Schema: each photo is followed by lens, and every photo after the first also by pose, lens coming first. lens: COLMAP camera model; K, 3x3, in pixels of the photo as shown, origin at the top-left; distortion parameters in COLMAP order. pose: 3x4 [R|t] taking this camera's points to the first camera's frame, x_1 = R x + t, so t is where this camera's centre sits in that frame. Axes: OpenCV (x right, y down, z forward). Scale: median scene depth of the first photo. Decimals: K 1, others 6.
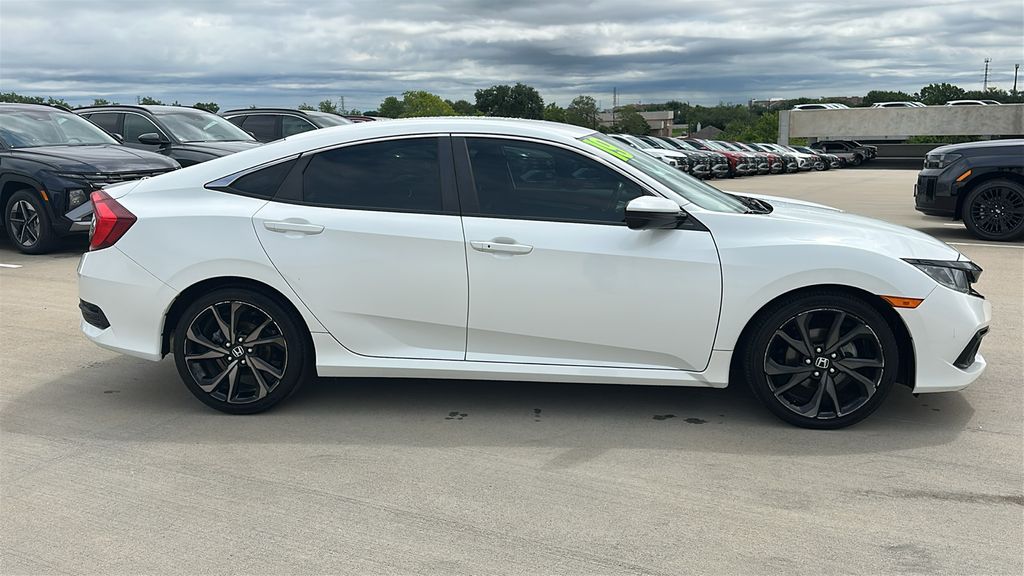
lens RADIAL K [[922.8, 0, 512.0], [0, 922.8, 288.0], [0, 0, 1]] dist [0.114972, -0.215829]
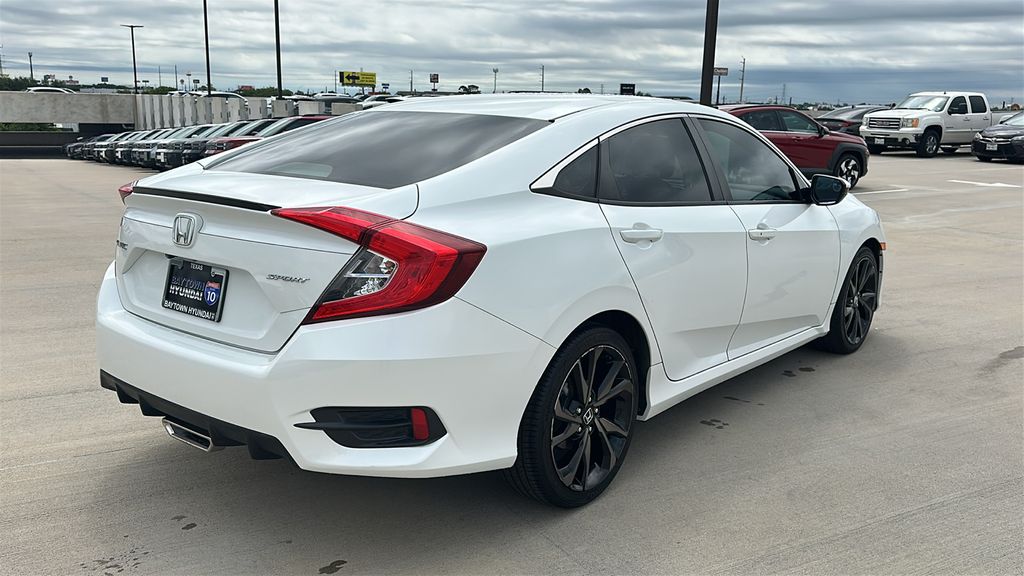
lens RADIAL K [[922.8, 0, 512.0], [0, 922.8, 288.0], [0, 0, 1]] dist [0.114972, -0.215829]
pose [[0.509240, -0.135022, 0.849967, -0.918216], [0.124988, 0.988749, 0.082185, -0.095090], [-0.851500, 0.064384, 0.520386, 0.674117]]
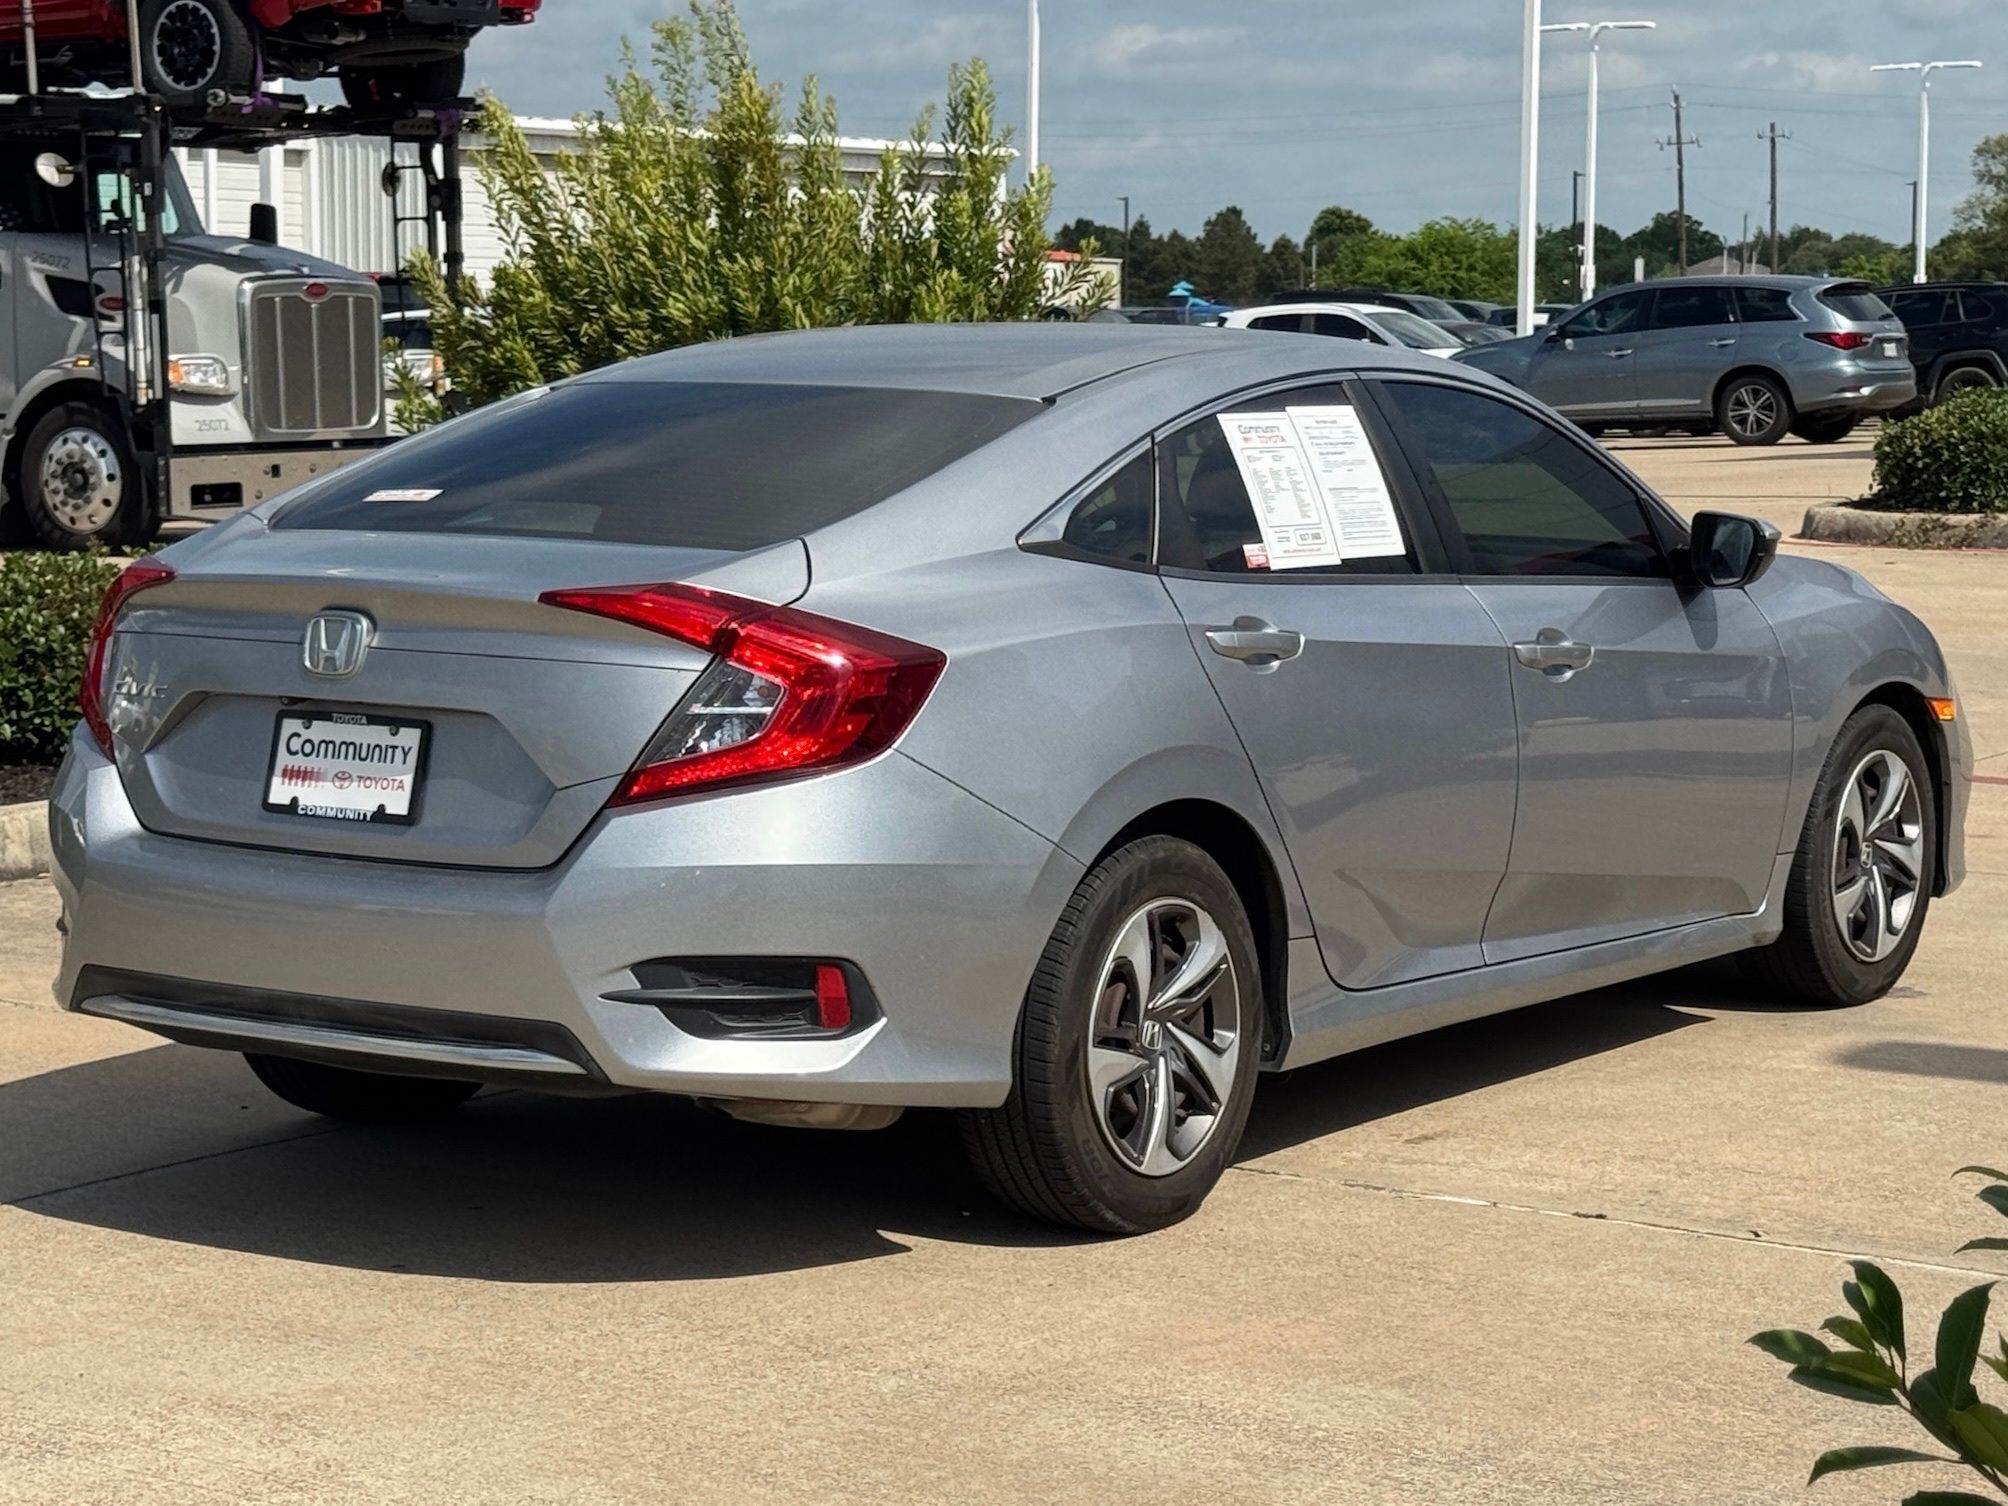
lens RADIAL K [[4768.4, 0, 1004.0], [0, 4768.4, 753.0], [0, 0, 1]] dist [-0.000903, -0.143272]
pose [[0.449554, -0.078370, 0.889808, -1.817532], [0.149100, 0.988752, 0.011755, -0.058340], [-0.880721, 0.127386, 0.456183, 0.261969]]
